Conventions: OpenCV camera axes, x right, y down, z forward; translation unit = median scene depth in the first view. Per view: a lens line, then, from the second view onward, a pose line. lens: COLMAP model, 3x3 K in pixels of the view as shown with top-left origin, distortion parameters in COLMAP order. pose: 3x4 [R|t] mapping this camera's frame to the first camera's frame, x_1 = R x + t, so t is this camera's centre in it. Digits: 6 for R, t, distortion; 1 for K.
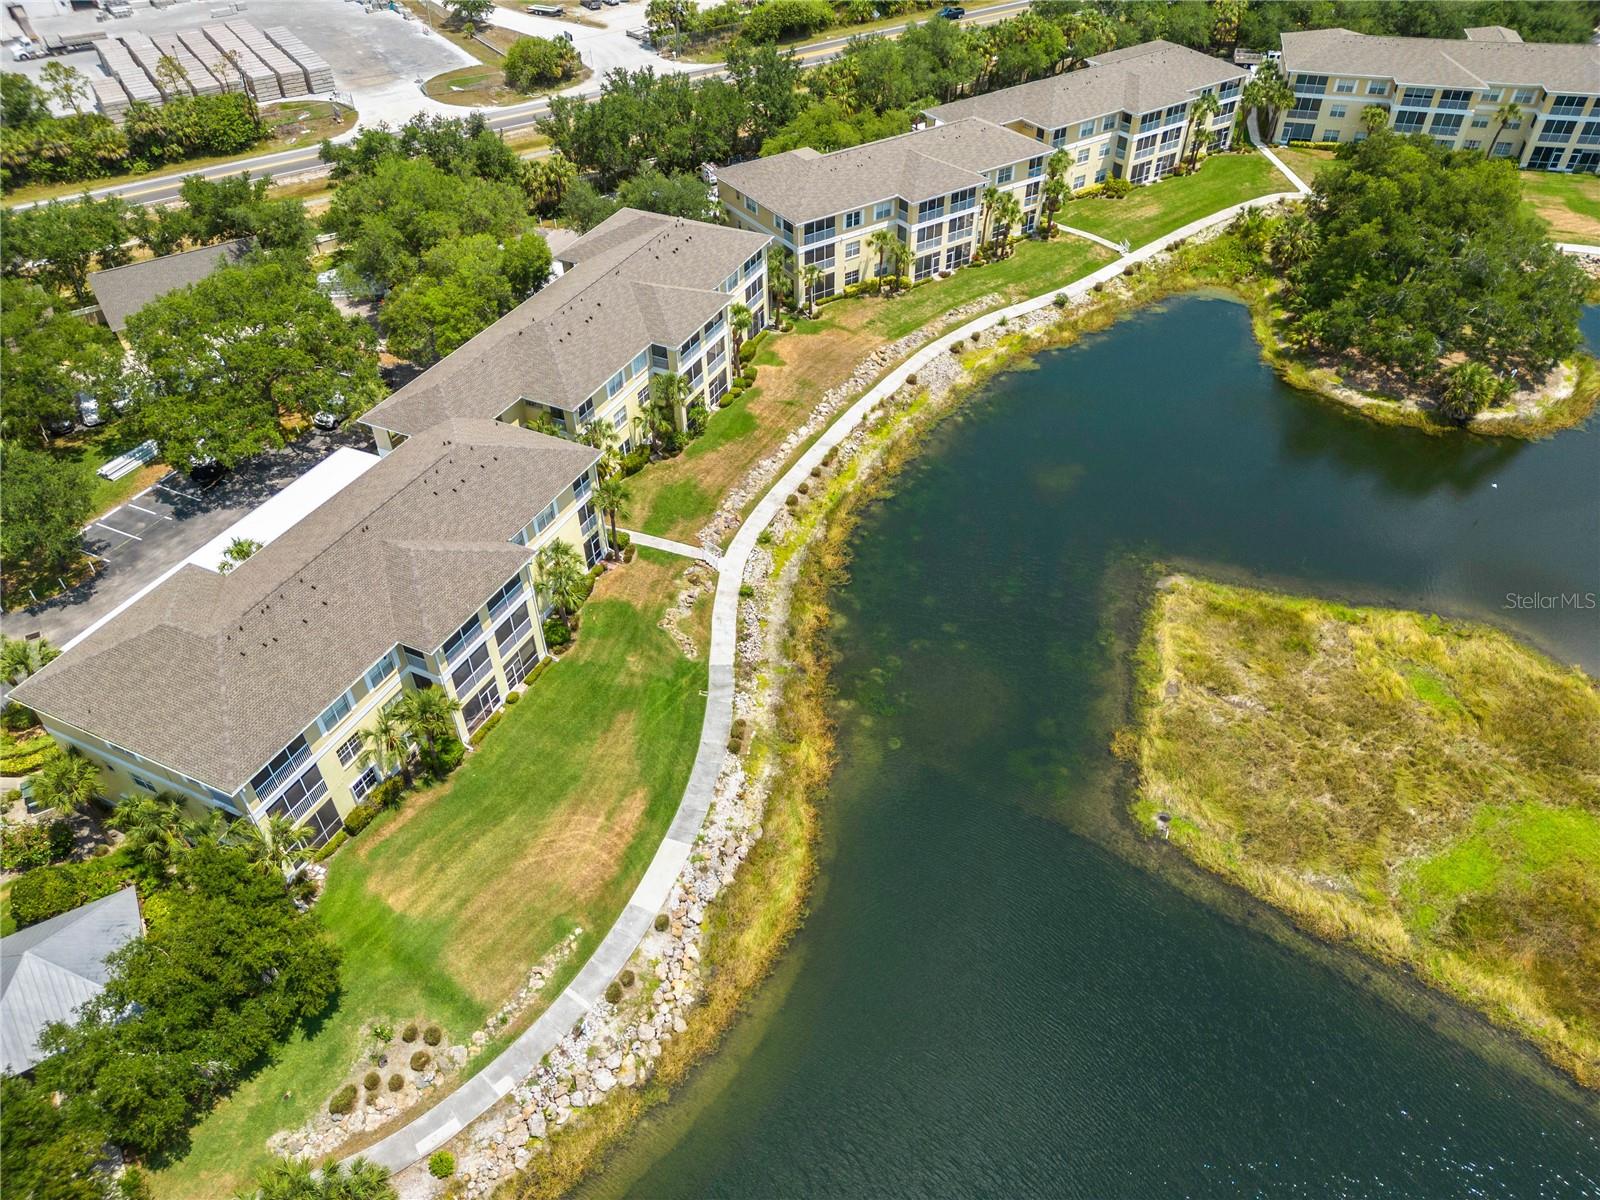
lens RADIAL K [[1124.0, 0, 800.0], [0, 1124.0, 600.0], [0, 0, 1]] dist [0.040059, -0.001888]
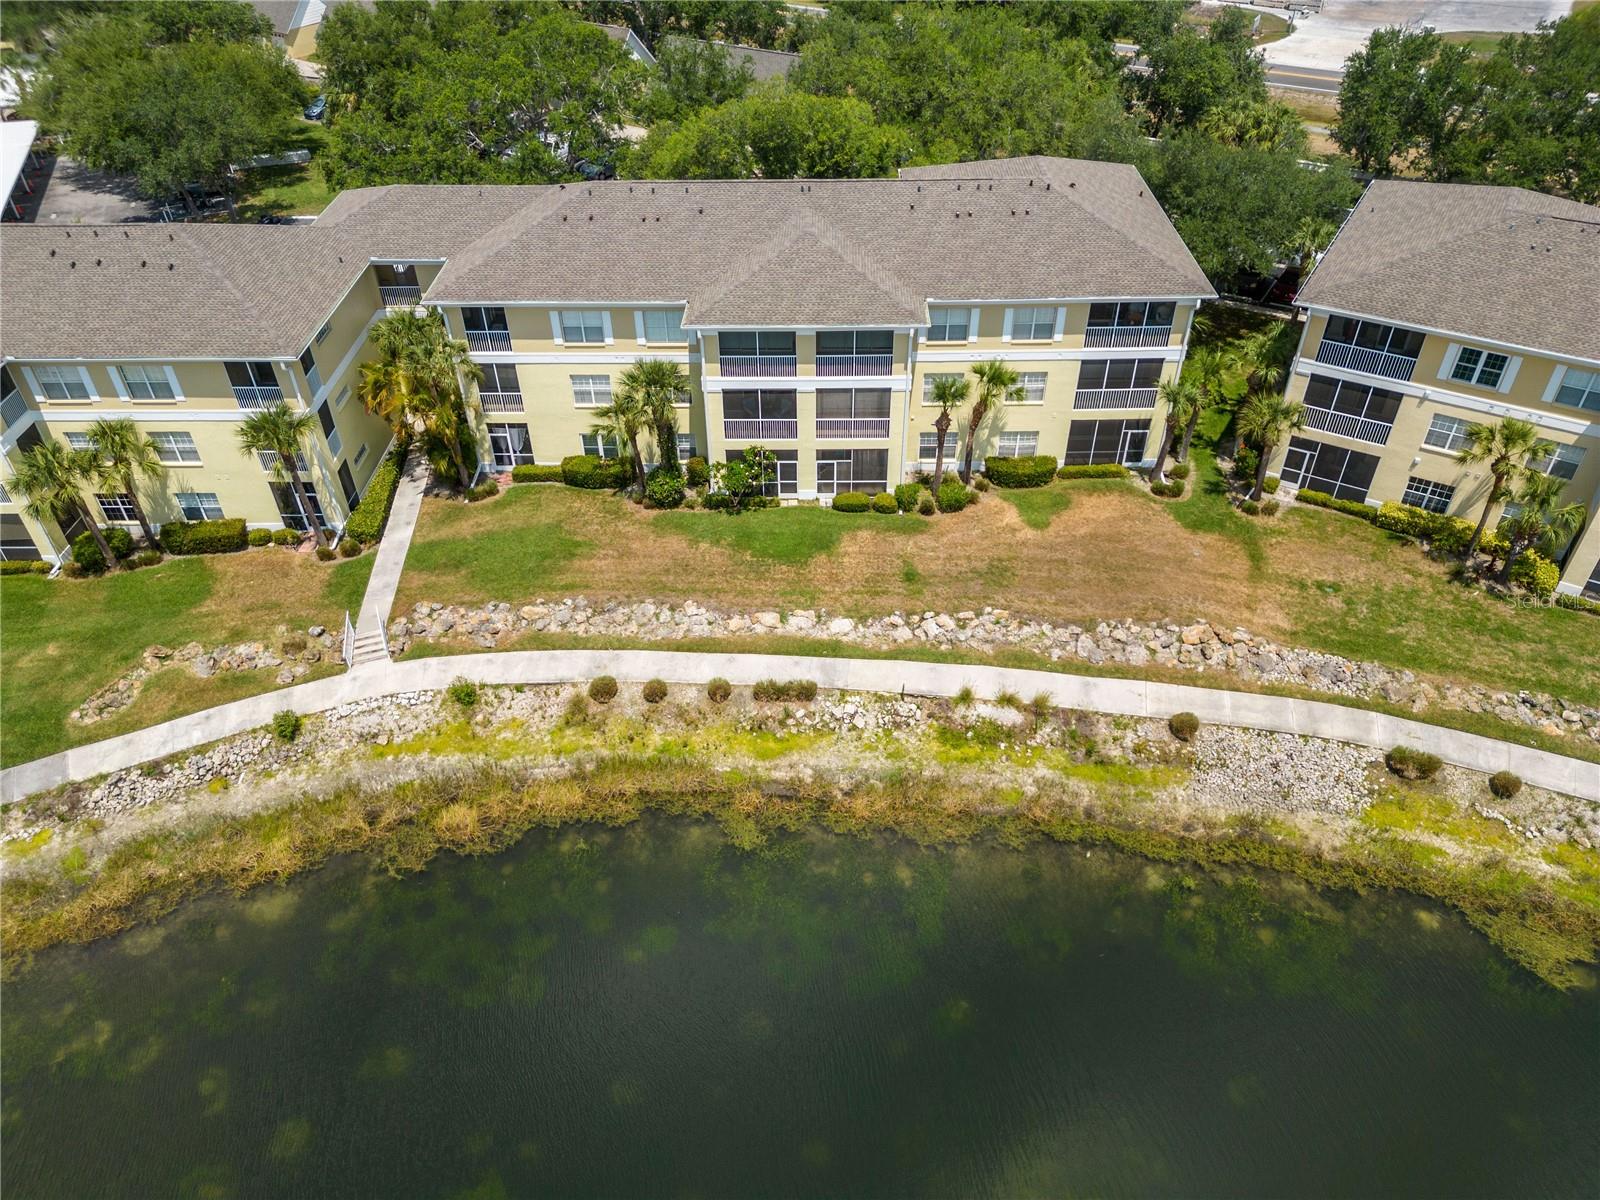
lens RADIAL K [[1124.0, 0, 800.0], [0, 1124.0, 600.0], [0, 0, 1]] dist [0.040059, -0.001888]
pose [[0.423200, 0.586432, -0.690651, 0.300809], [-0.596104, 0.754275, 0.275189, -0.266840], [0.682321, 0.295240, 0.668784, 0.648675]]
